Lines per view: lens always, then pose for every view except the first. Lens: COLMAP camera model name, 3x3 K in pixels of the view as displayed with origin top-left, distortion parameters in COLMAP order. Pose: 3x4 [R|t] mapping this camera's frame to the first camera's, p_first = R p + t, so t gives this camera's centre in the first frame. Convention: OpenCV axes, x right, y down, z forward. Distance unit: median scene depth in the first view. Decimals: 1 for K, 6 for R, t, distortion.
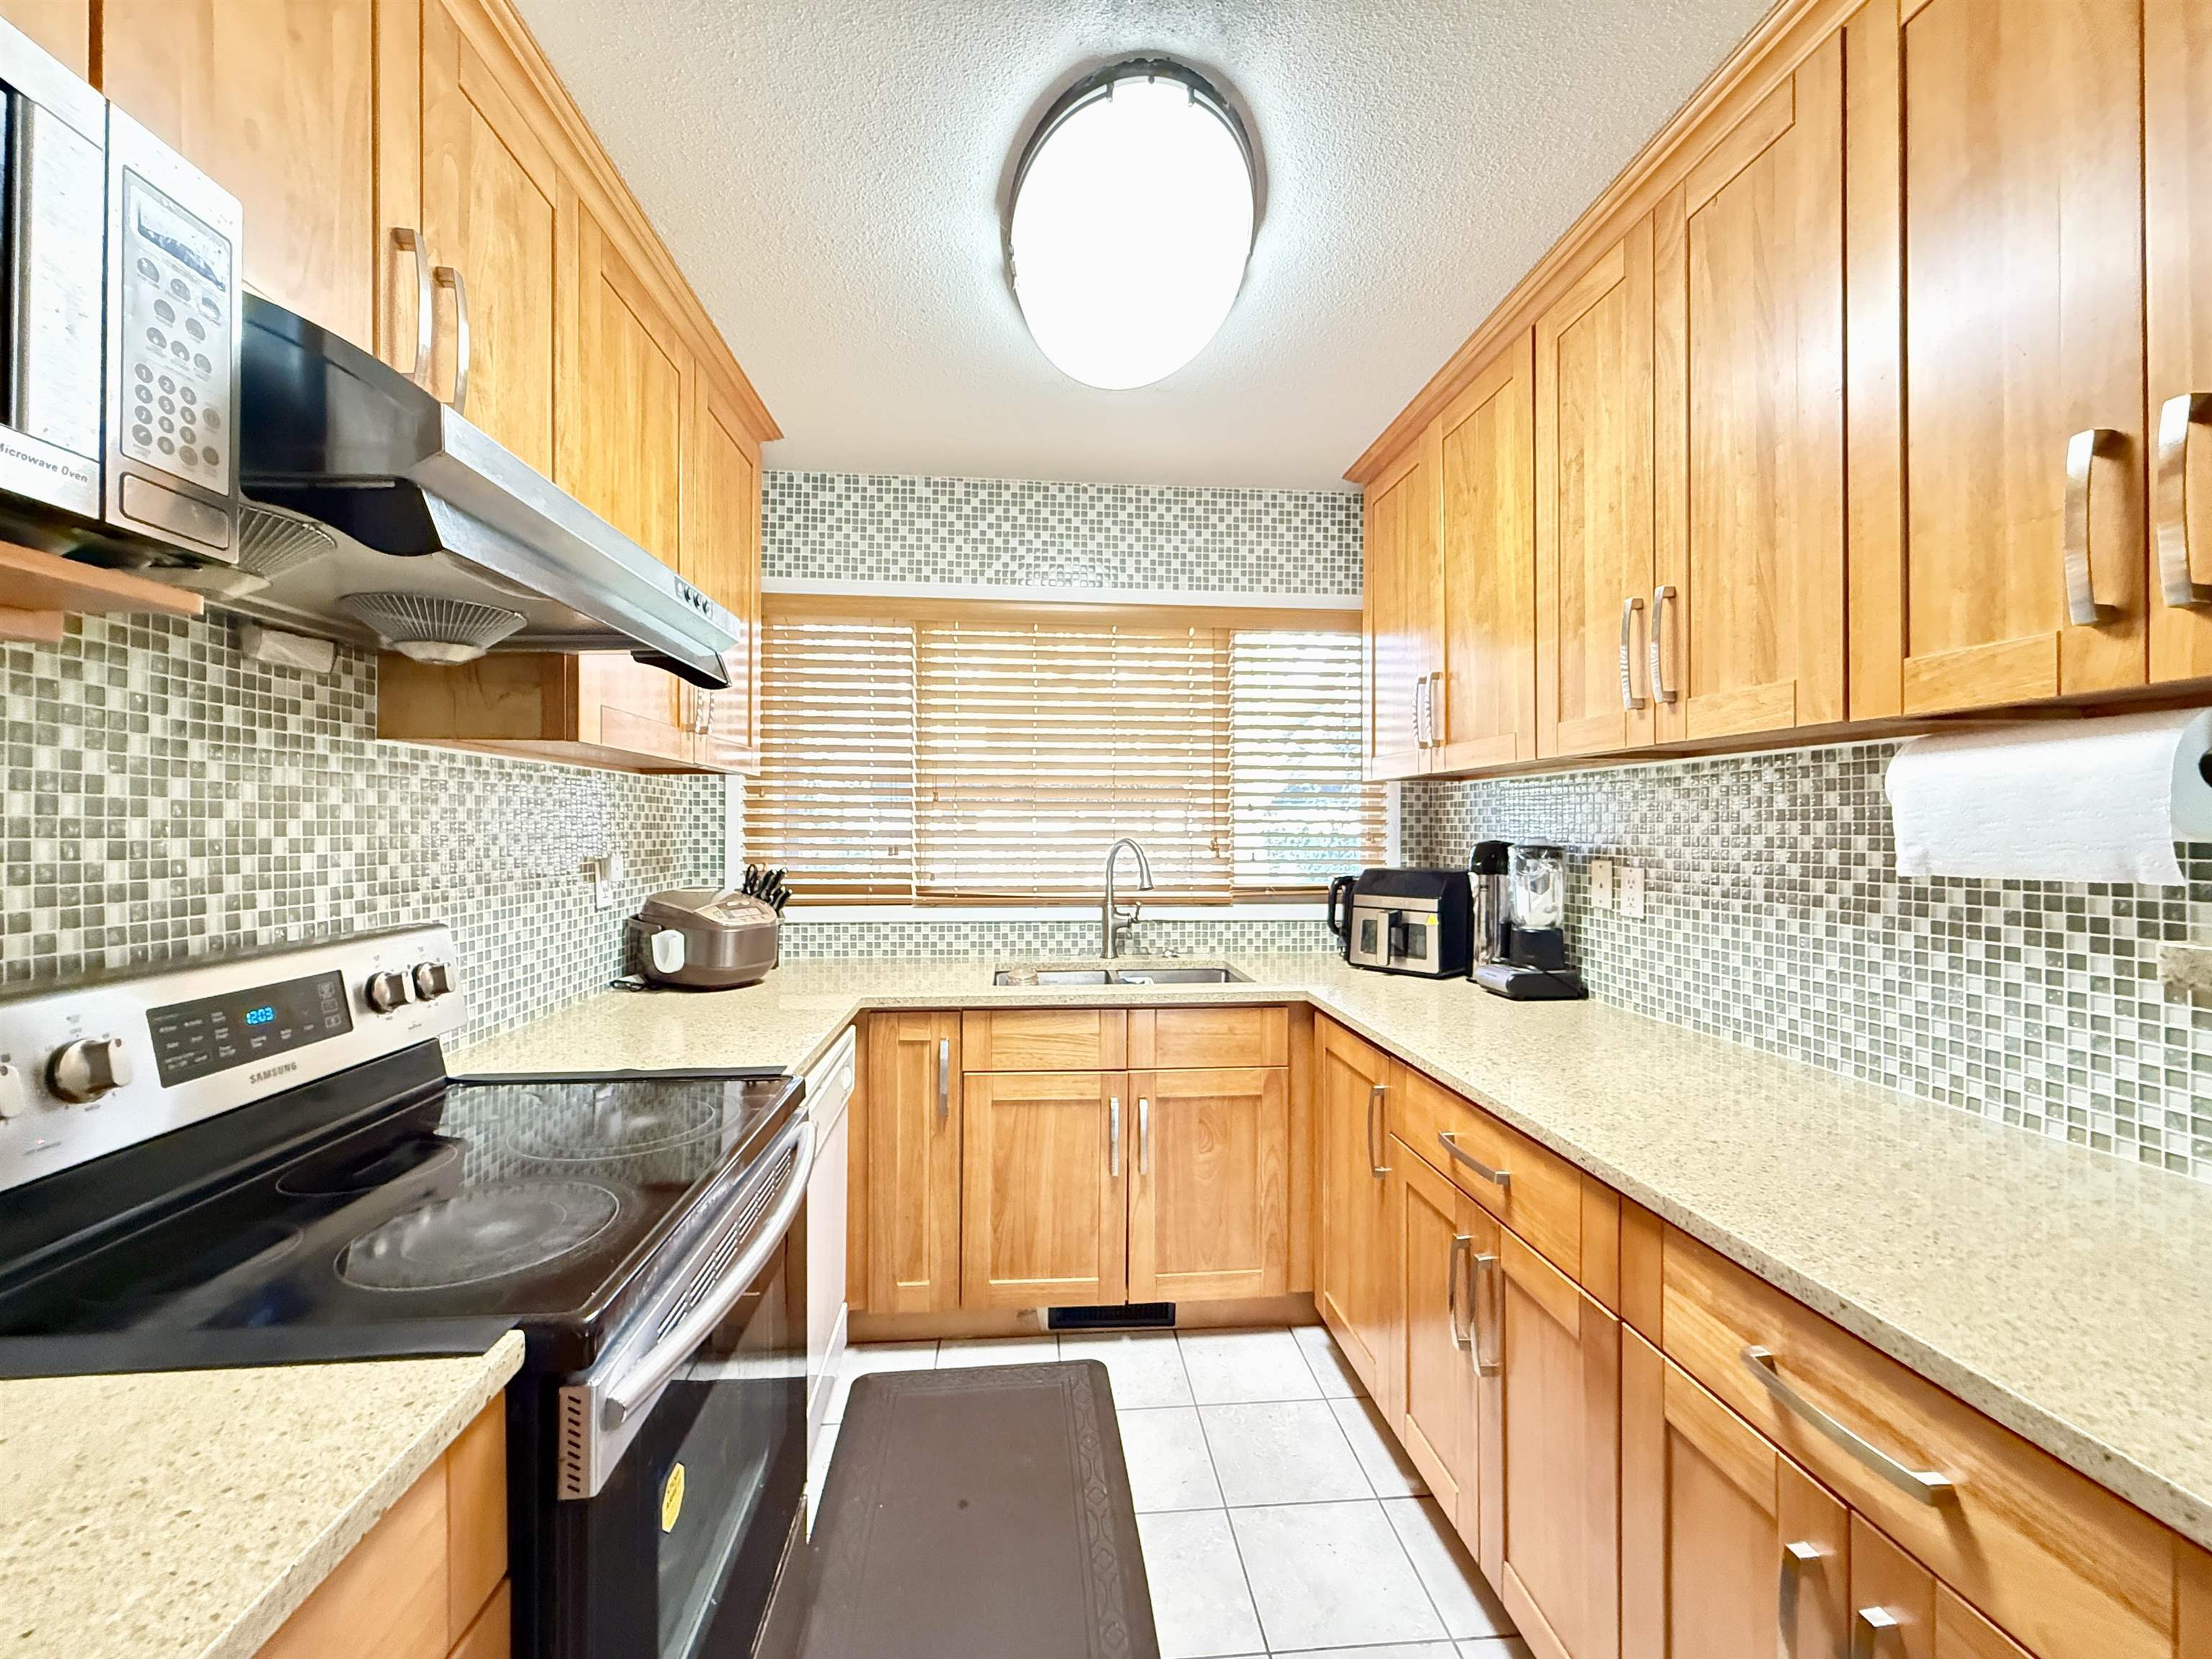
lens RADIAL K [[884.2, 0, 1101.7], [0, 884.2, 817.7], [0, 0, 1]] dist [-0.000021, 0.000514]
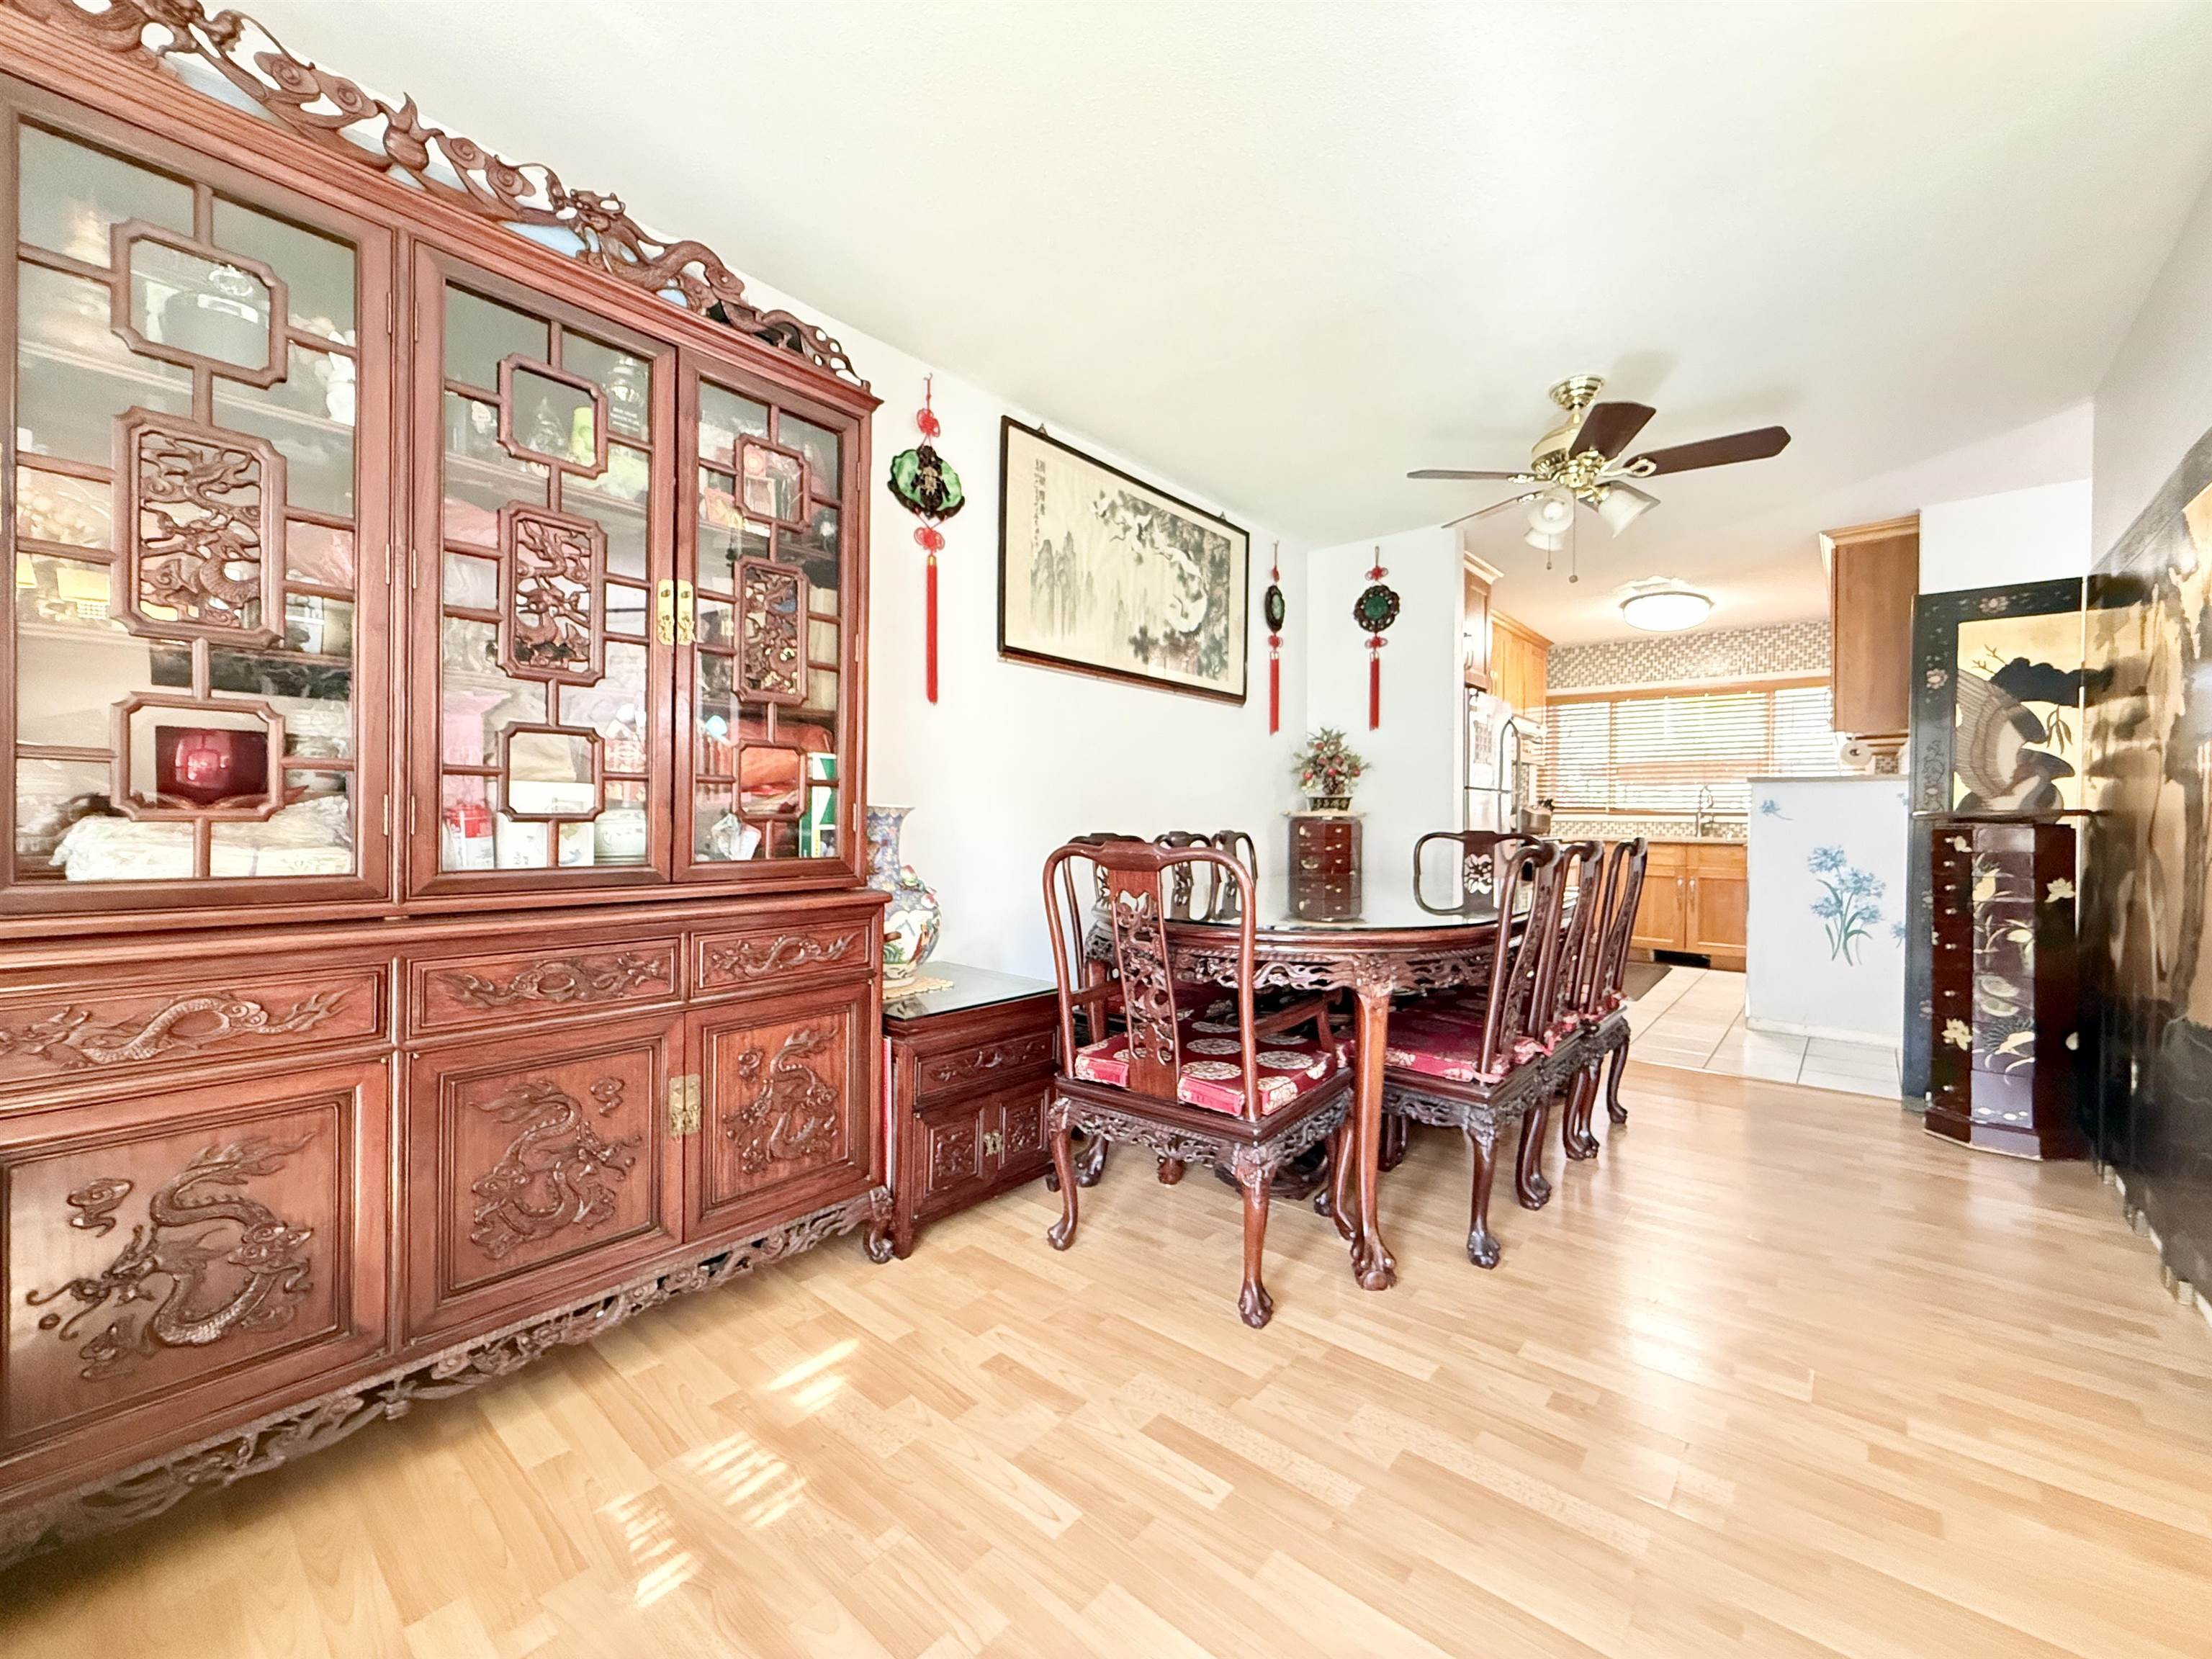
lens RADIAL K [[884.2, 0, 1104.5], [0, 884.2, 823.6], [0, 0, 1]] dist [-0.000021, 0.000514]
pose [[0.696772, 0.006804, -0.717260, 0.581891], [-0.006178, 0.999975, 0.003484, 0.120588], [0.717266, 0.002004, 0.696797, -1.737645]]
